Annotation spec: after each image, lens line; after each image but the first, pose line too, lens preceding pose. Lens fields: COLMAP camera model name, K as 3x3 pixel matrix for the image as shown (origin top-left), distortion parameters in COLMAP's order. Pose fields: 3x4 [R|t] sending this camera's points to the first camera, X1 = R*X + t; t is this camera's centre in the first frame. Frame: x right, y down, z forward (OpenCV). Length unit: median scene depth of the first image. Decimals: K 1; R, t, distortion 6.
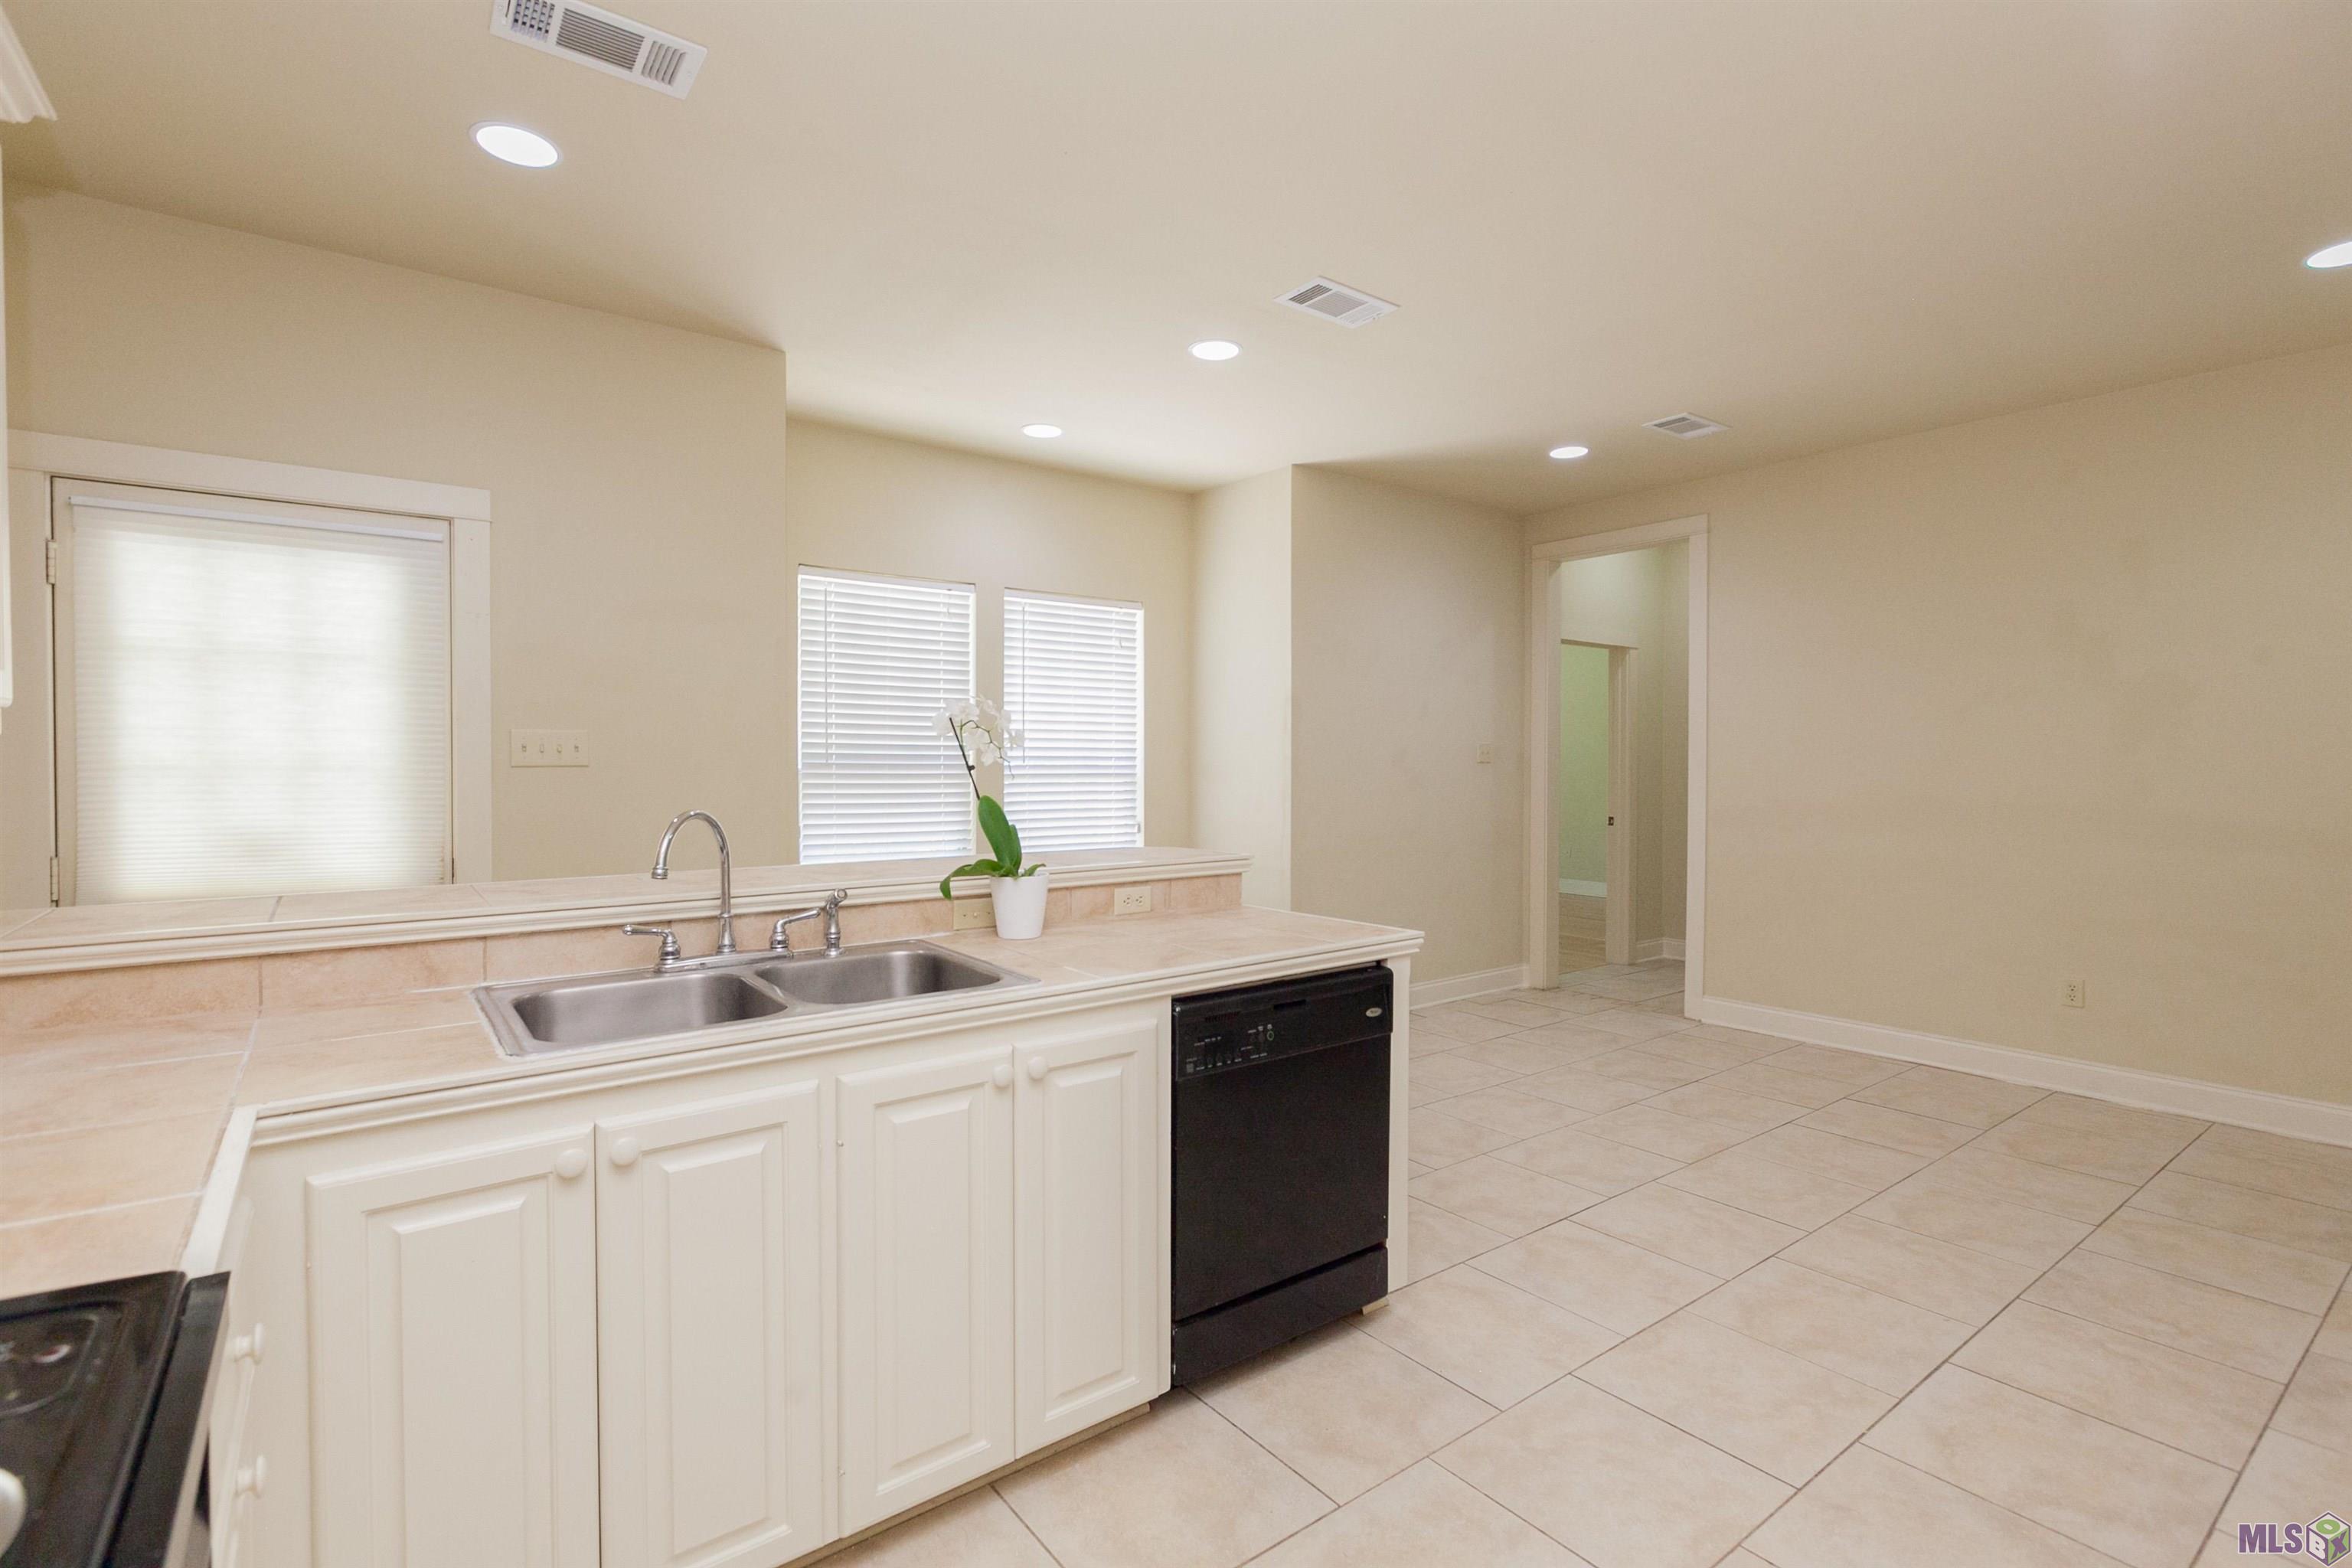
lens RADIAL K [[1082.0, 0, 1167.6], [0, 1082.0, 778.1], [0, 0, 1]] dist [0.010158, -0.000202]
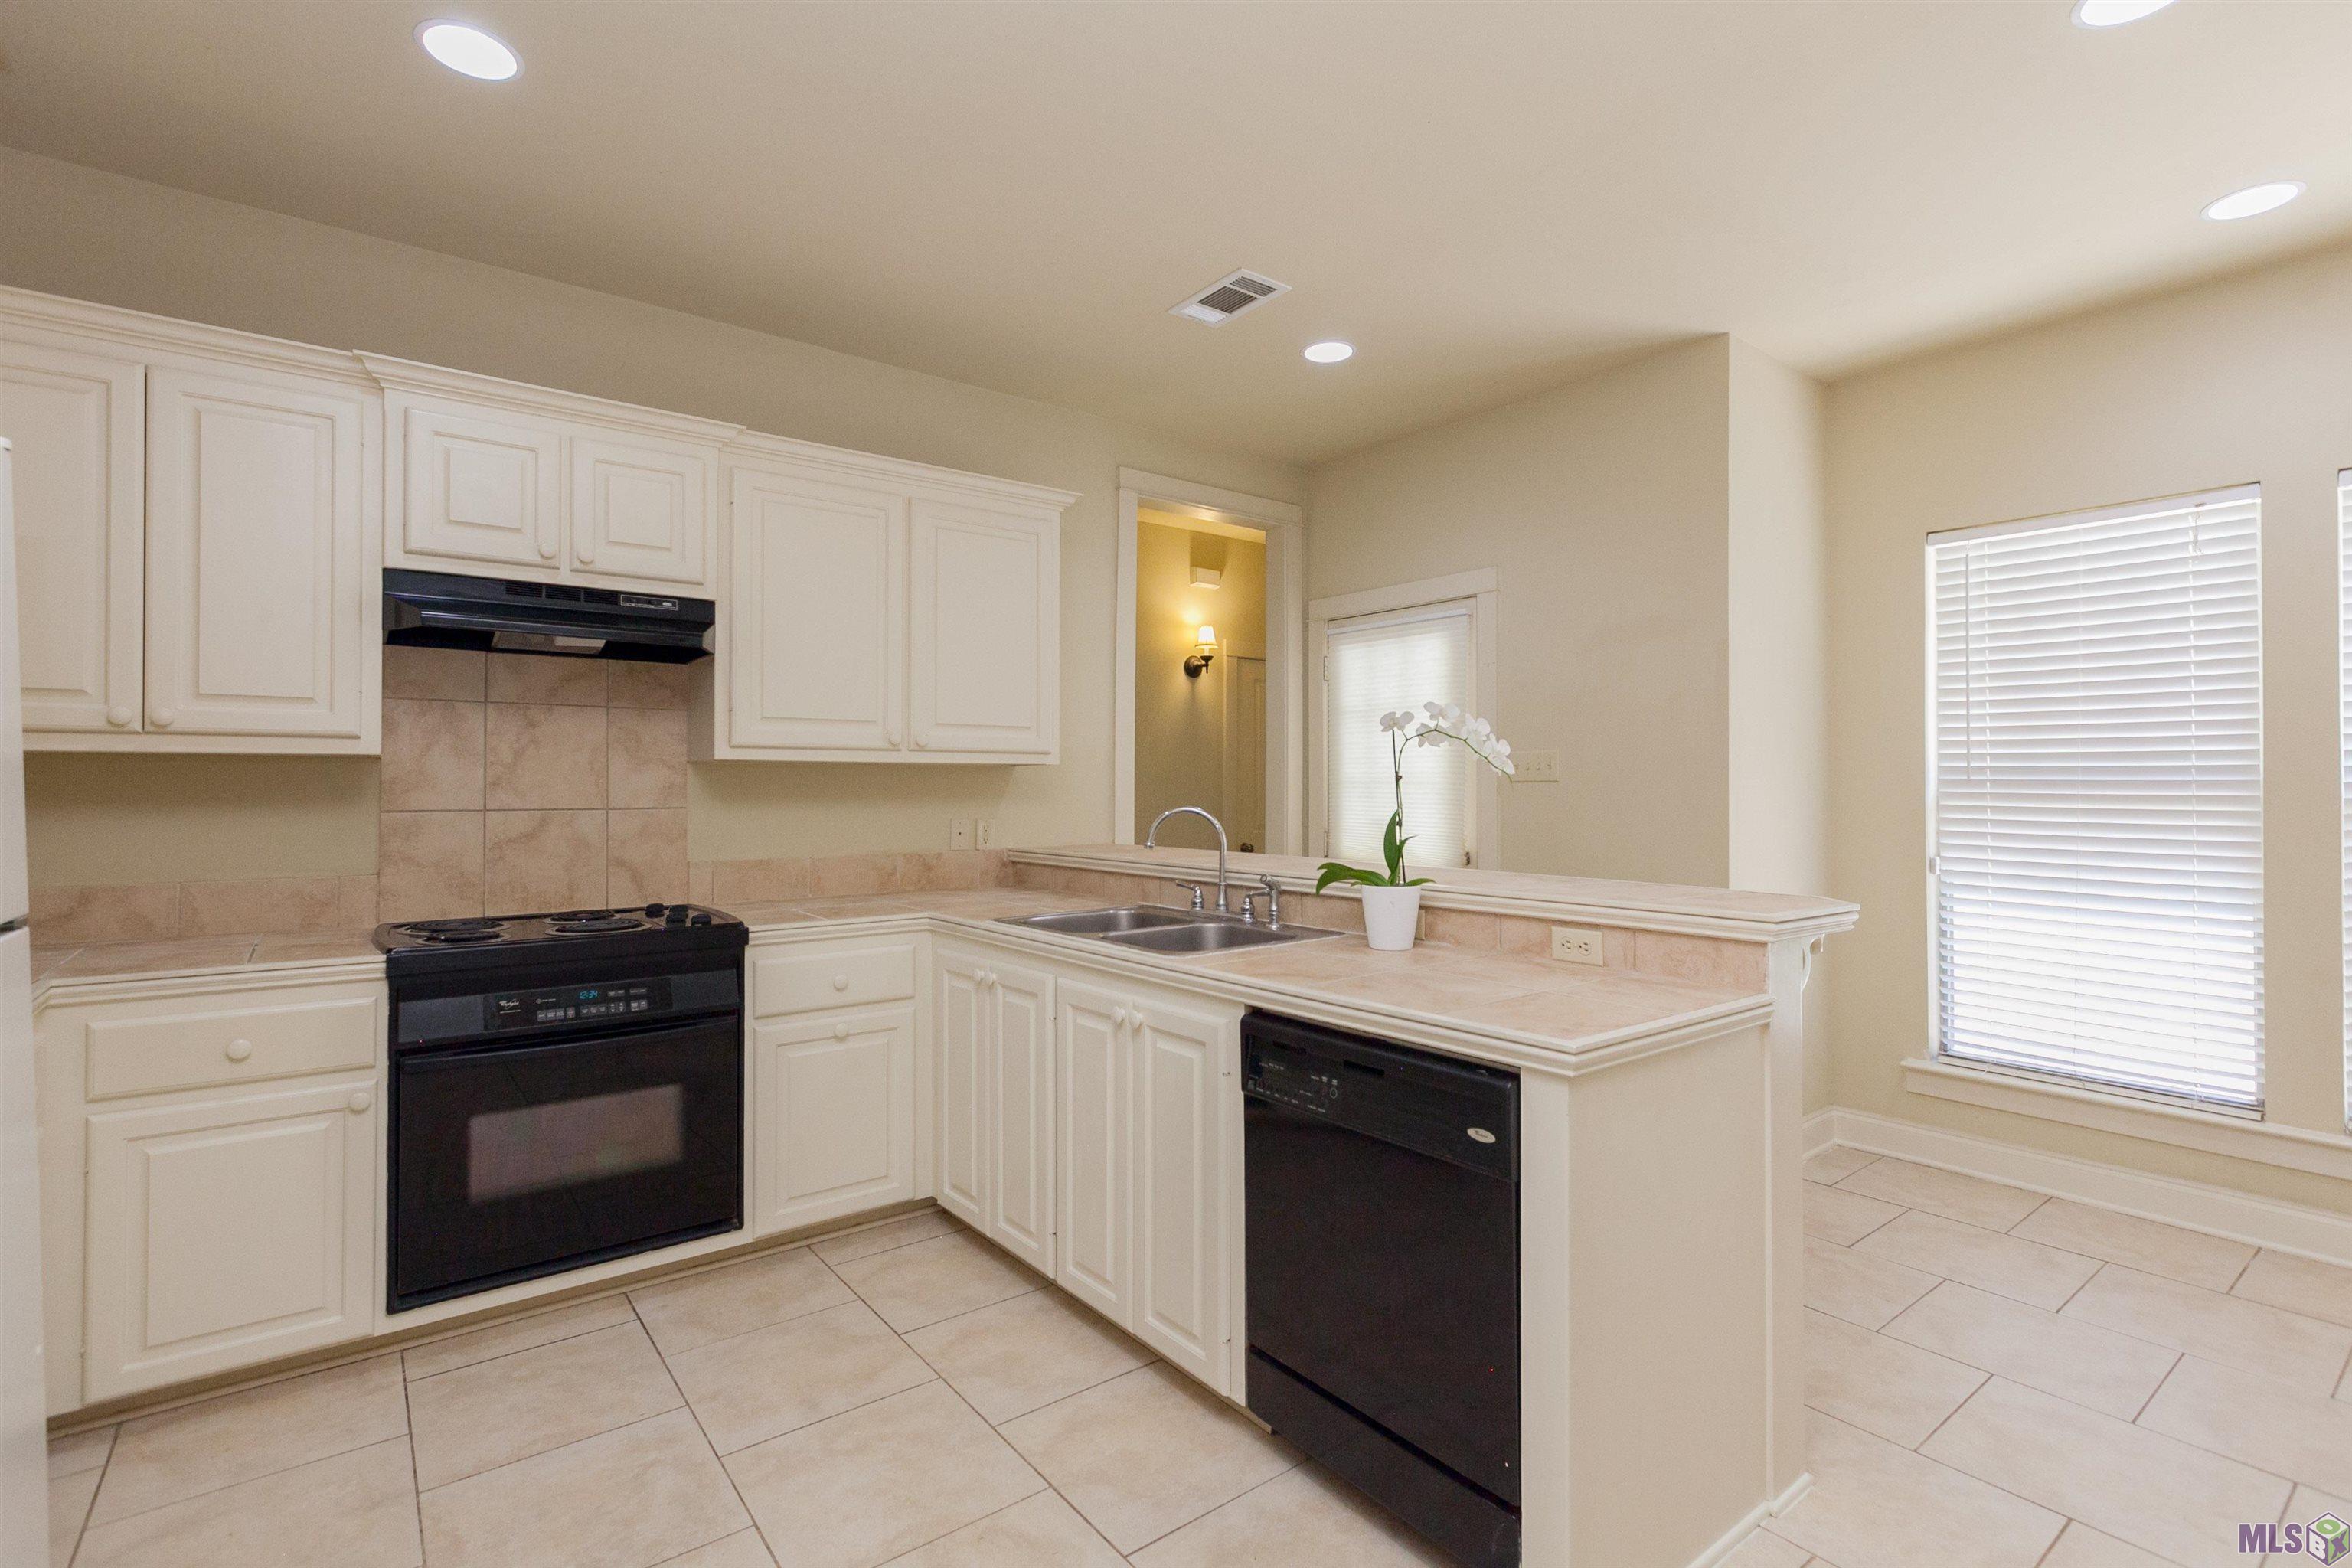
lens RADIAL K [[1082.0, 0, 1168.4], [0, 1082.0, 782.0], [0, 0, 1]] dist [0.010158, -0.000202]
pose [[0.021585, -0.003421, -0.999761, 0.843616], [-0.016750, 0.999853, -0.003783, 0.001798], [0.999627, 0.016828, 0.021525, 0.768105]]
